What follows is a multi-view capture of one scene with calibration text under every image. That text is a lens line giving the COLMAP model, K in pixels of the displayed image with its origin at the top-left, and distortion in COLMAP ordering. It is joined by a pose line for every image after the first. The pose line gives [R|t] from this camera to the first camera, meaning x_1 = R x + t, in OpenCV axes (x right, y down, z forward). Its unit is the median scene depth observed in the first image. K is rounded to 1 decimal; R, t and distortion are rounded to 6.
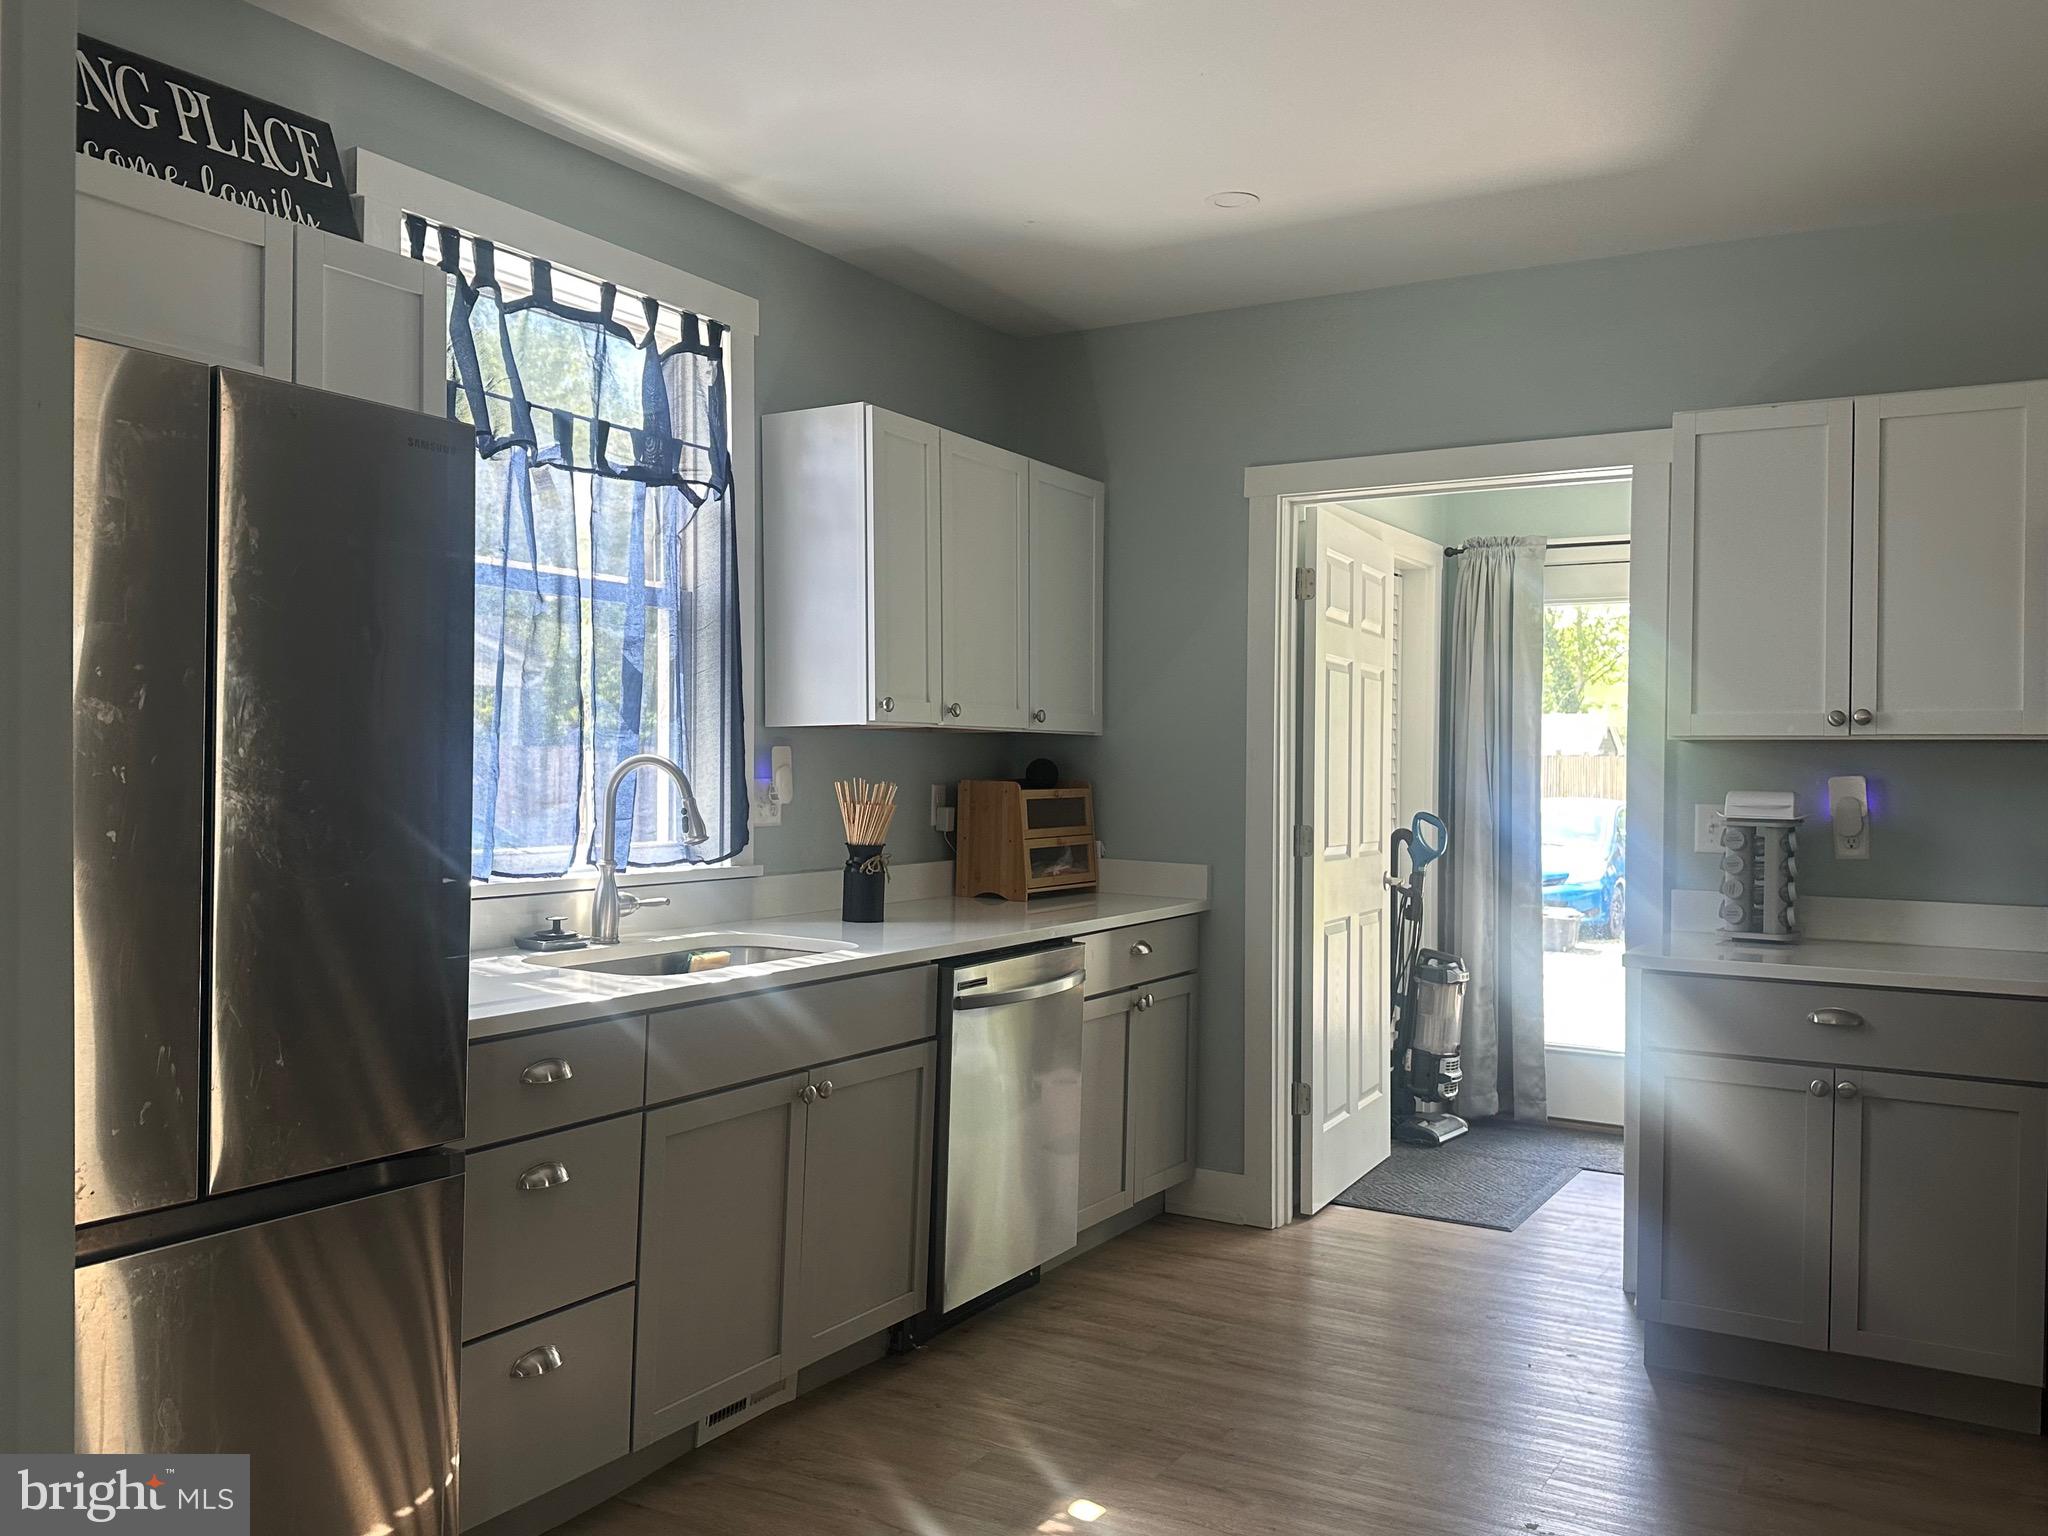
lens RADIAL K [[1697.5, 0, 1027.3], [0, 1697.5, 777.3], [0, 0, 1]] dist [0.029968, -0.044659]
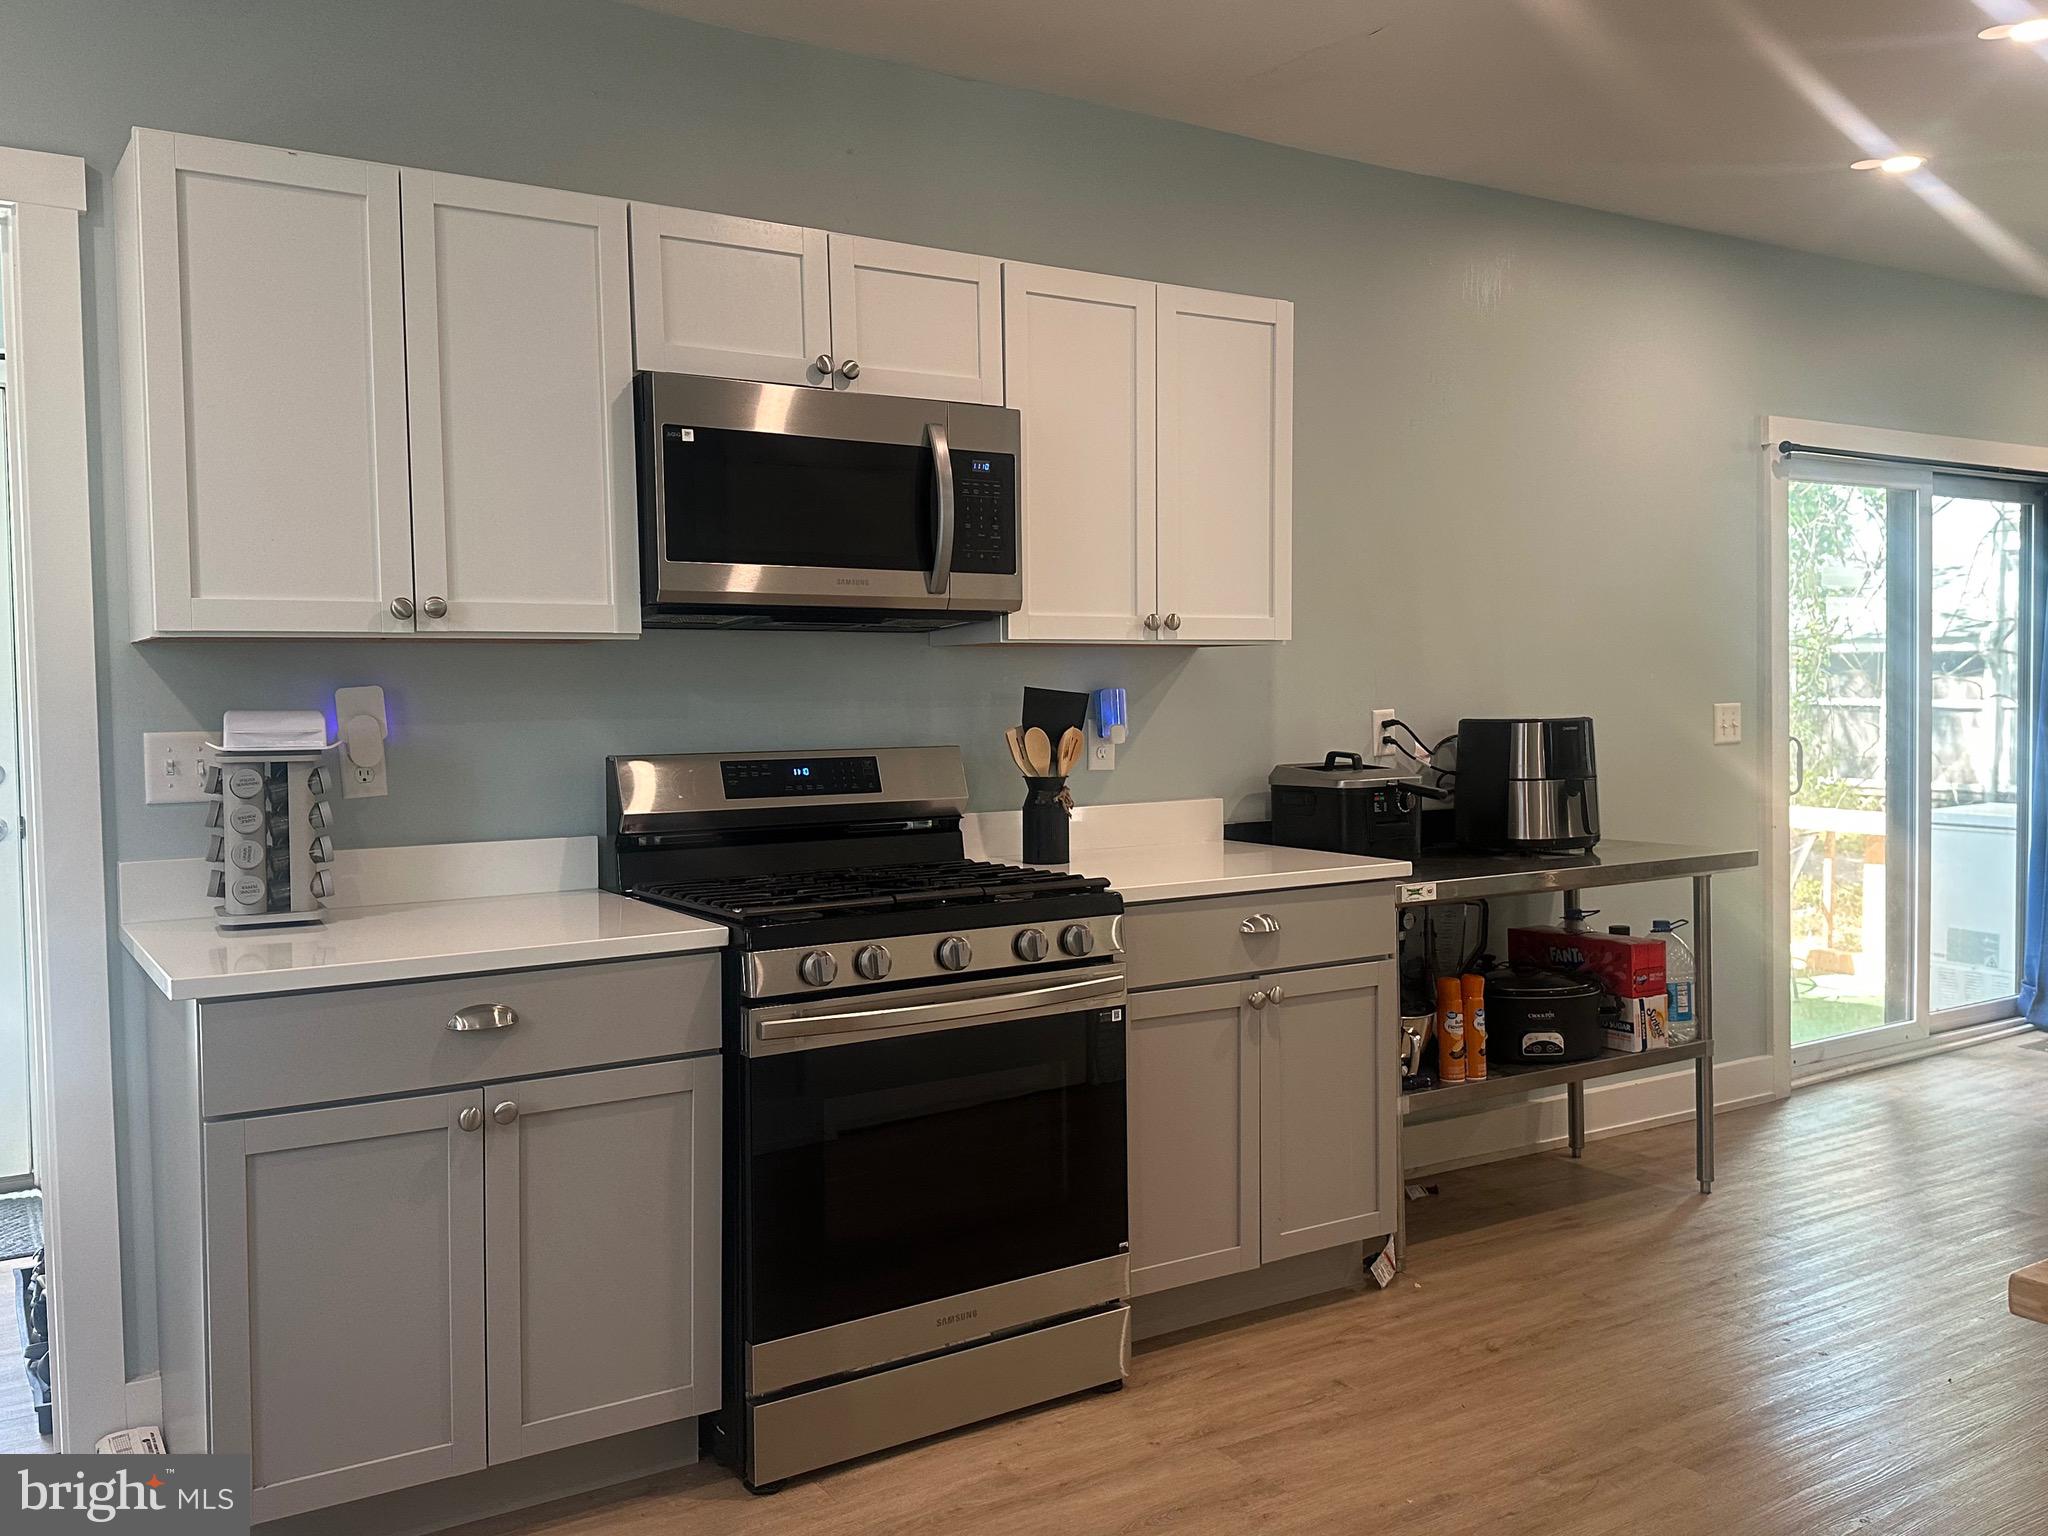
lens RADIAL K [[1697.5, 0, 1040.4], [0, 1697.5, 761.1], [0, 0, 1]] dist [0.029968, -0.044659]
pose [[0.451196, -0.058337, 0.890516, -0.056072], [0.019474, 0.998267, 0.055529, -0.004372], [-0.892213, -0.007712, 0.451550, 0.424428]]
